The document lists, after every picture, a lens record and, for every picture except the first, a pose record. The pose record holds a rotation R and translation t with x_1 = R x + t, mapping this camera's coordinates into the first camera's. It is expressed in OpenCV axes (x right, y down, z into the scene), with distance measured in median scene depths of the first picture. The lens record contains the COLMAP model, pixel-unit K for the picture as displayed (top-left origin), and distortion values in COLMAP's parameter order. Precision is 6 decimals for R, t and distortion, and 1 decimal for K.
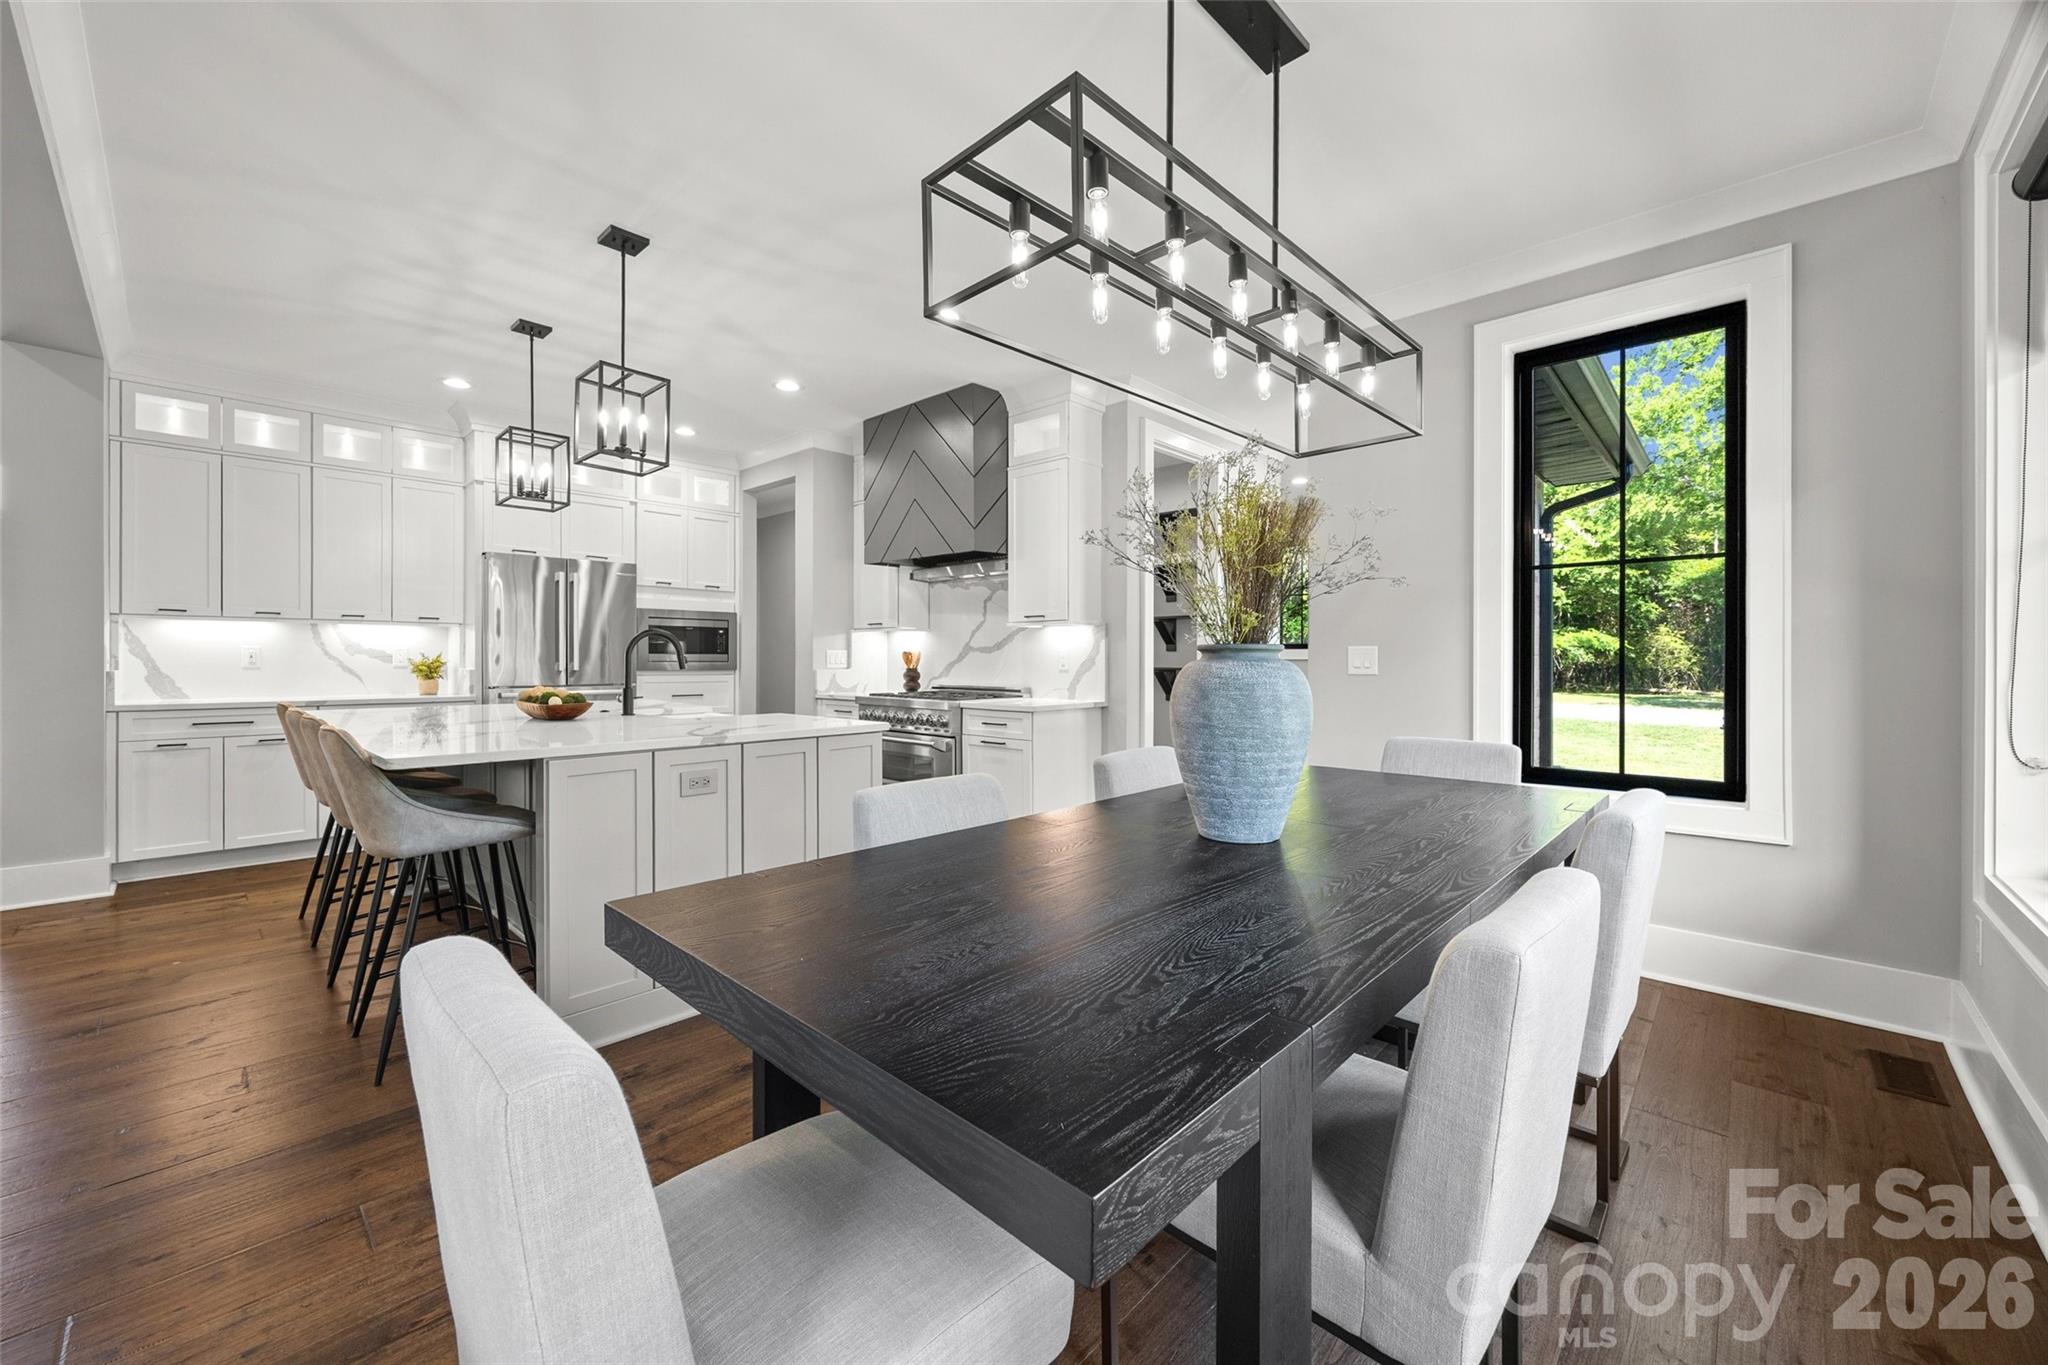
lens RADIAL K [[785.3, 0, 1004.0], [0, 785.3, 652.5], [0, 0, 1]] dist [0.001969, -0.000321]
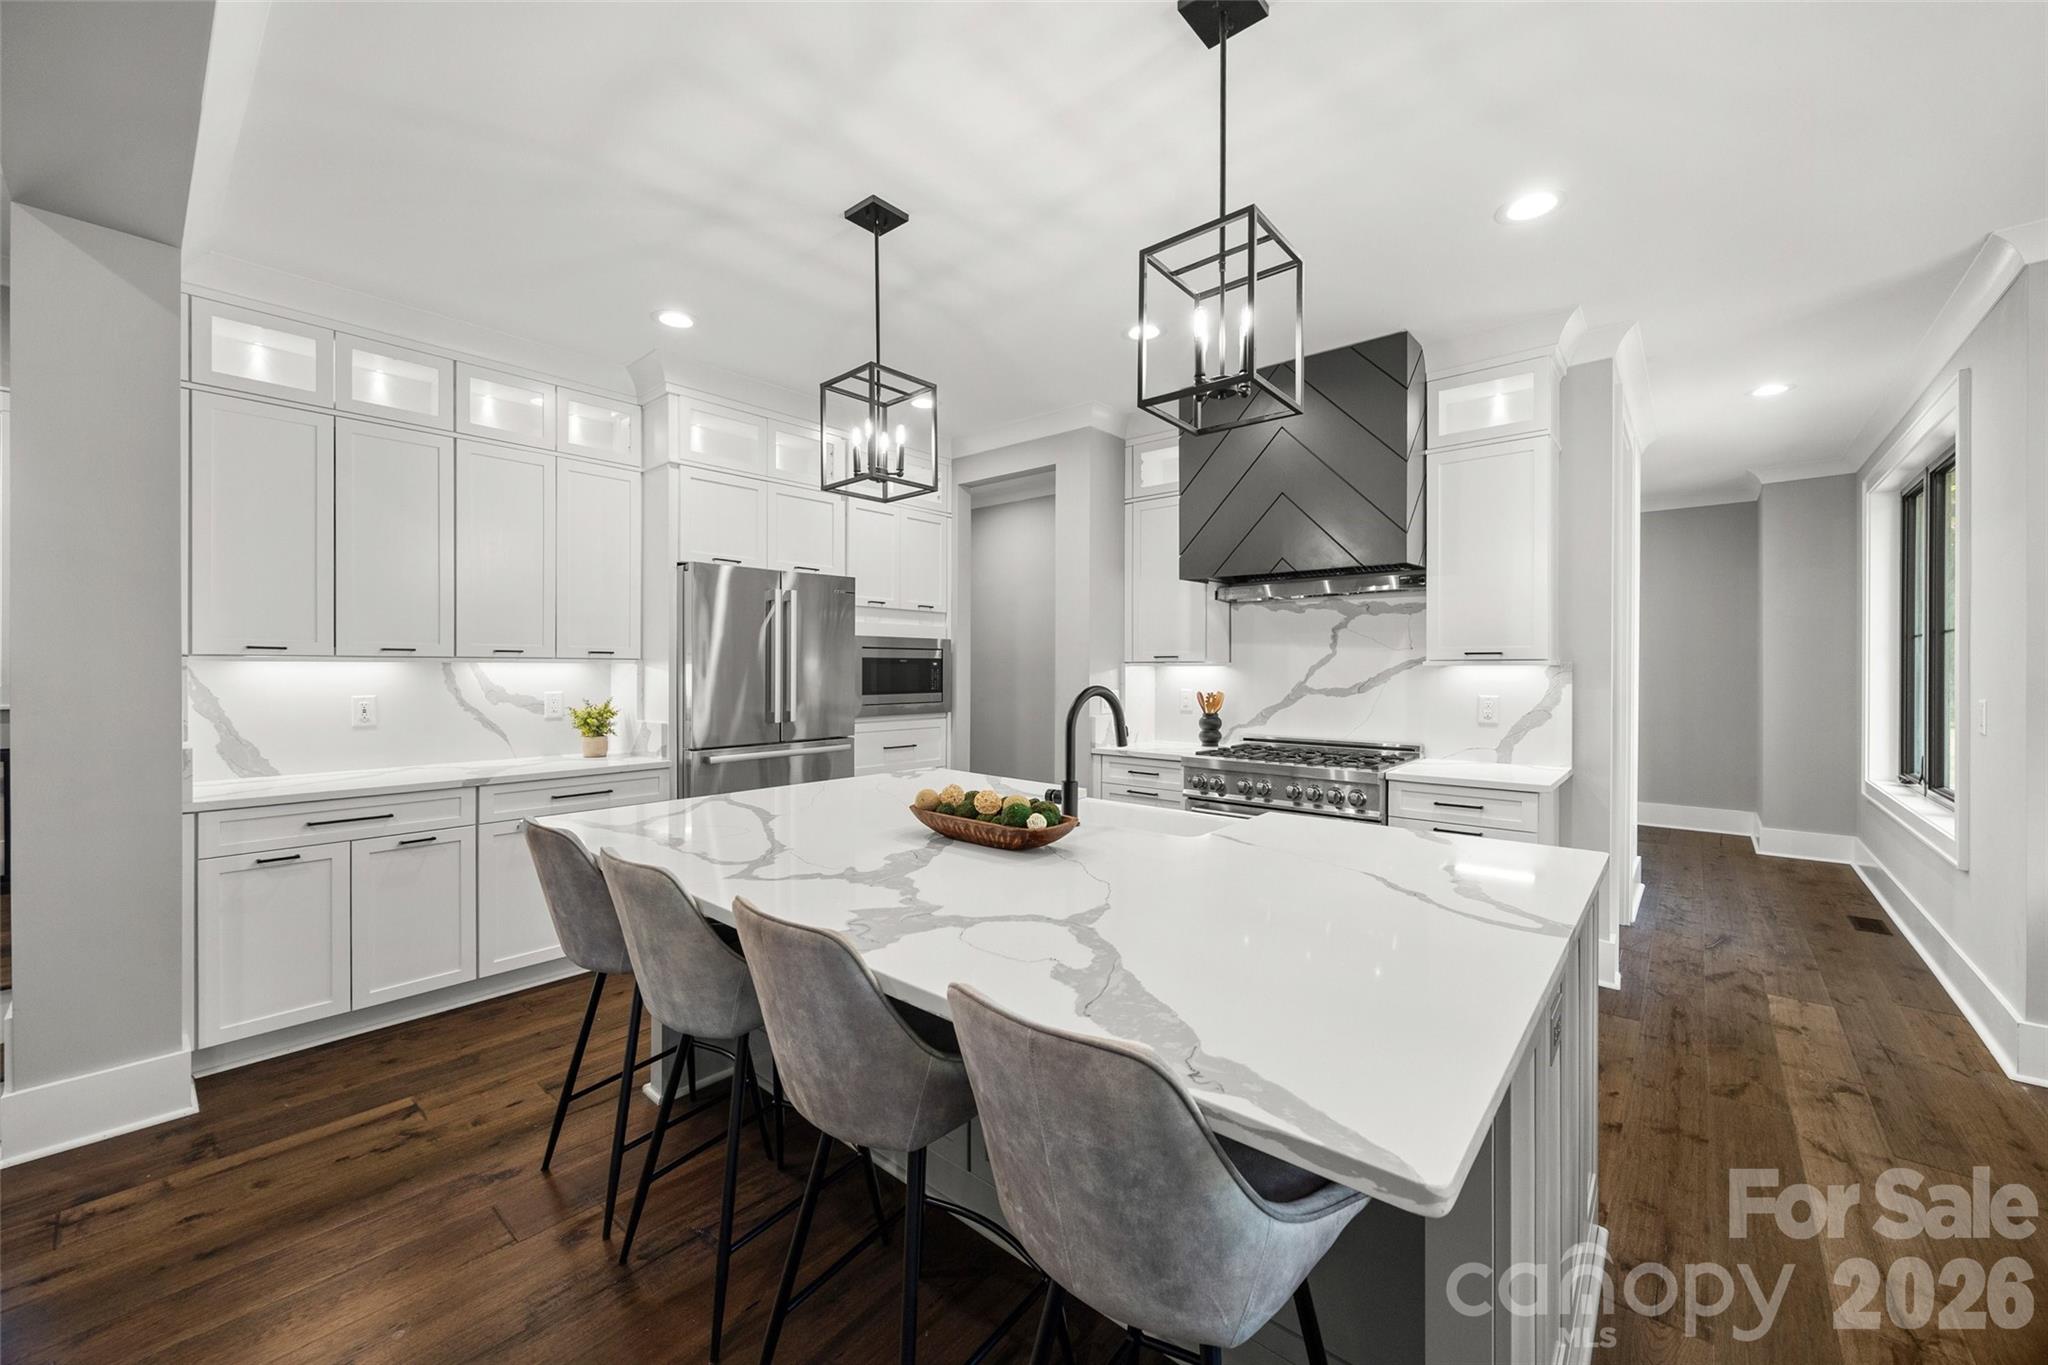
lens RADIAL K [[785.3, 0, 1017.8], [0, 785.3, 666.9], [0, 0, 1]] dist [0.001969, -0.000321]
pose [[0.998931, -0.001011, 0.046205, -0.394660], [0.000695, 0.999976, 0.006865, -0.036210], [-0.046211, -0.006826, 0.998908, 0.268829]]
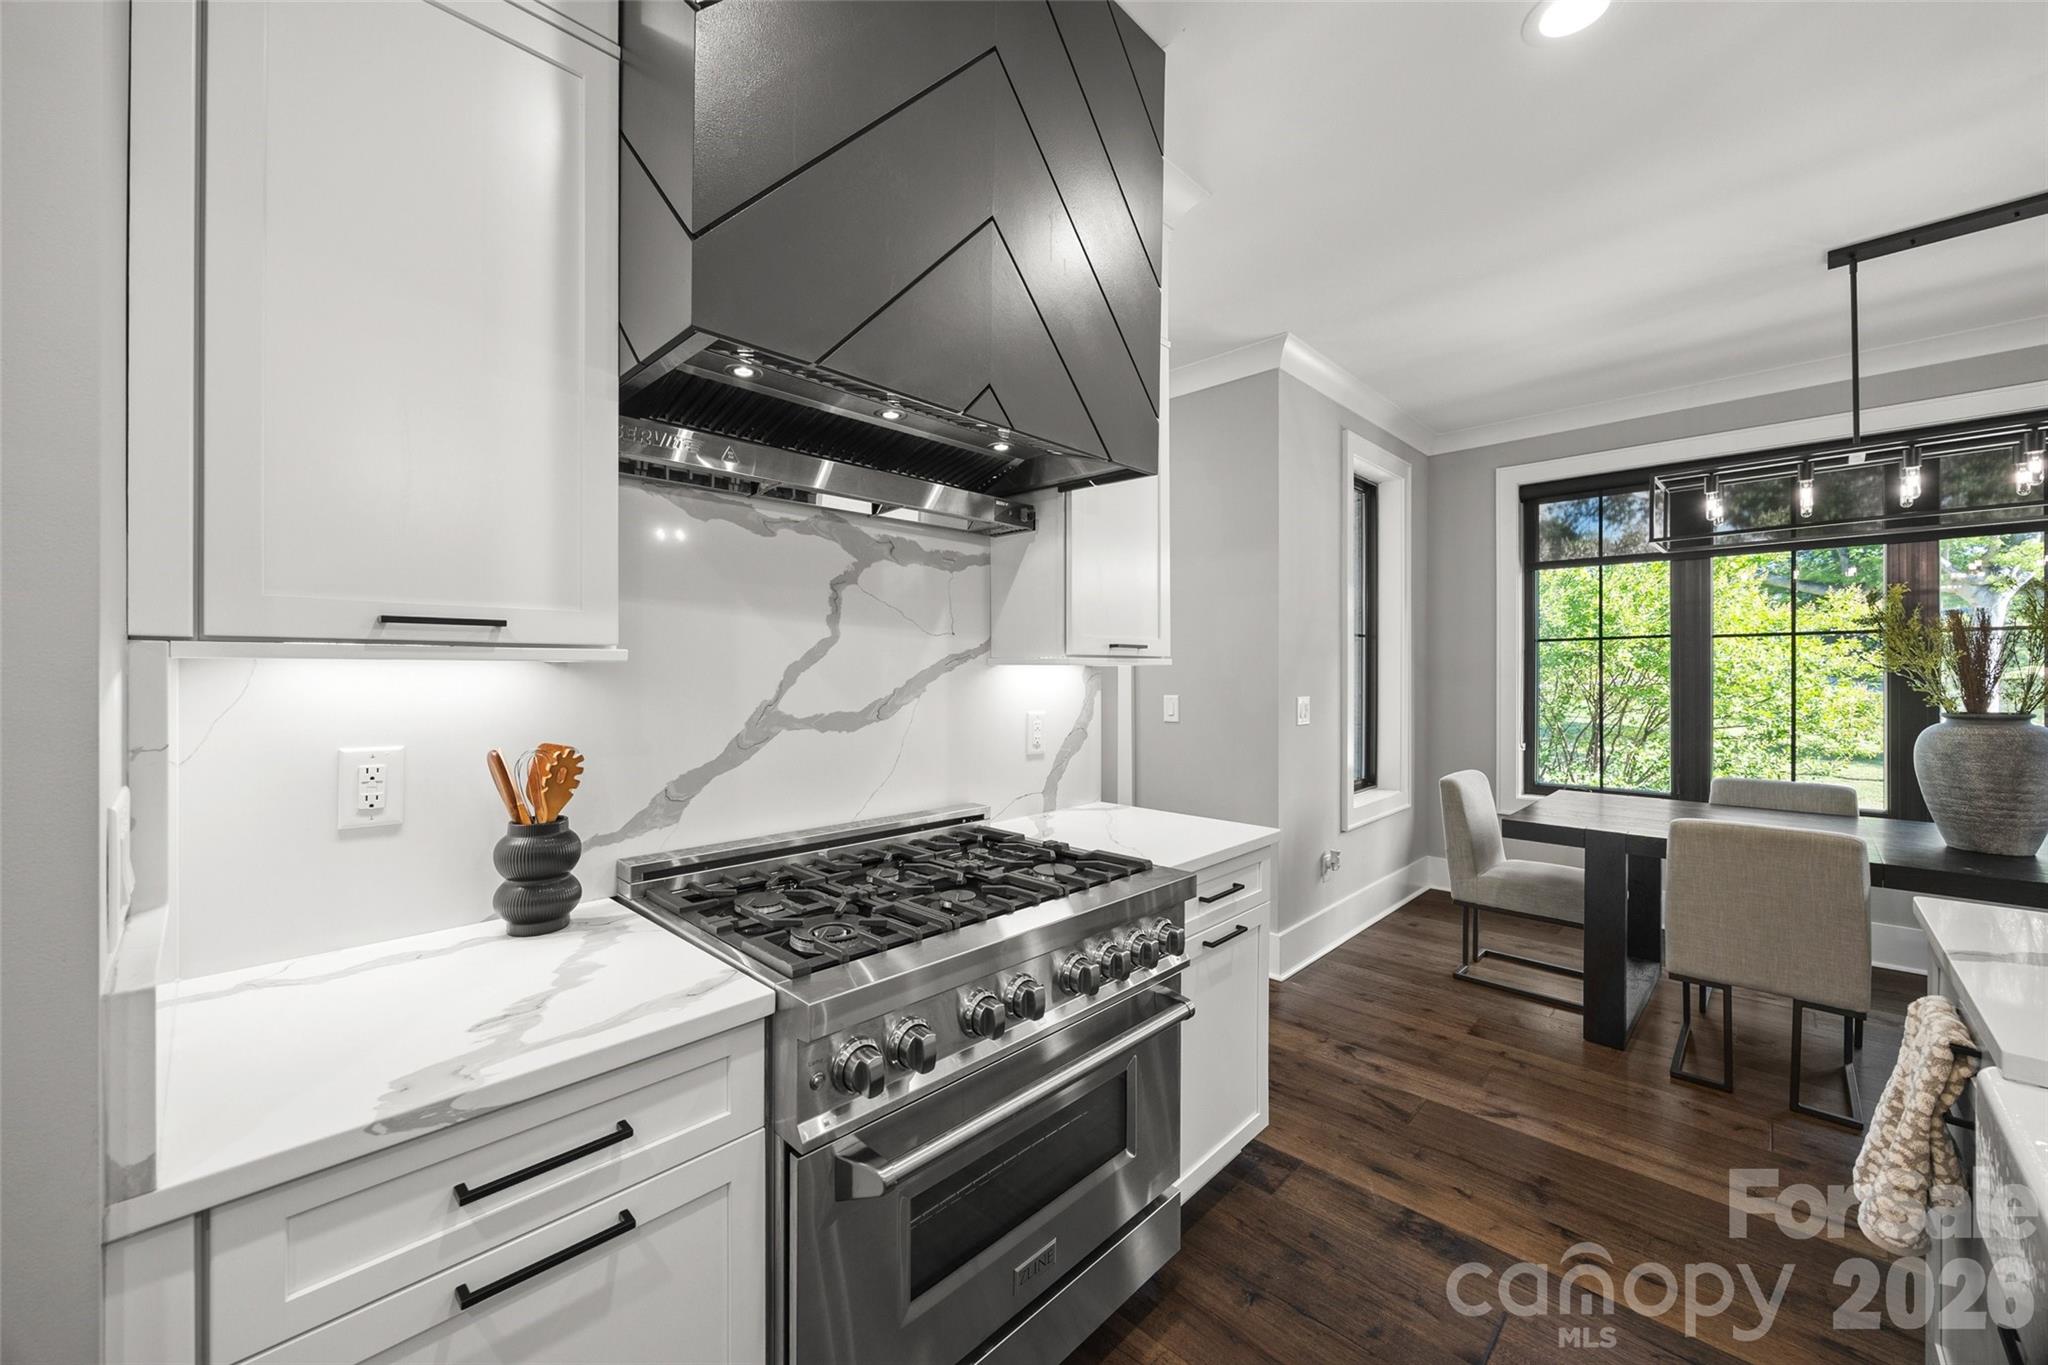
lens RADIAL K [[785.3, 0, 1017.5], [0, 785.3, 668.7], [0, 0, 1]] dist [0.001969, -0.000321]
pose [[0.007042, 0.009788, 0.999927, -0.399912], [-0.001327, 0.999951, -0.009779, -0.025769], [-0.999974, -0.001258, 0.007055, 0.984045]]
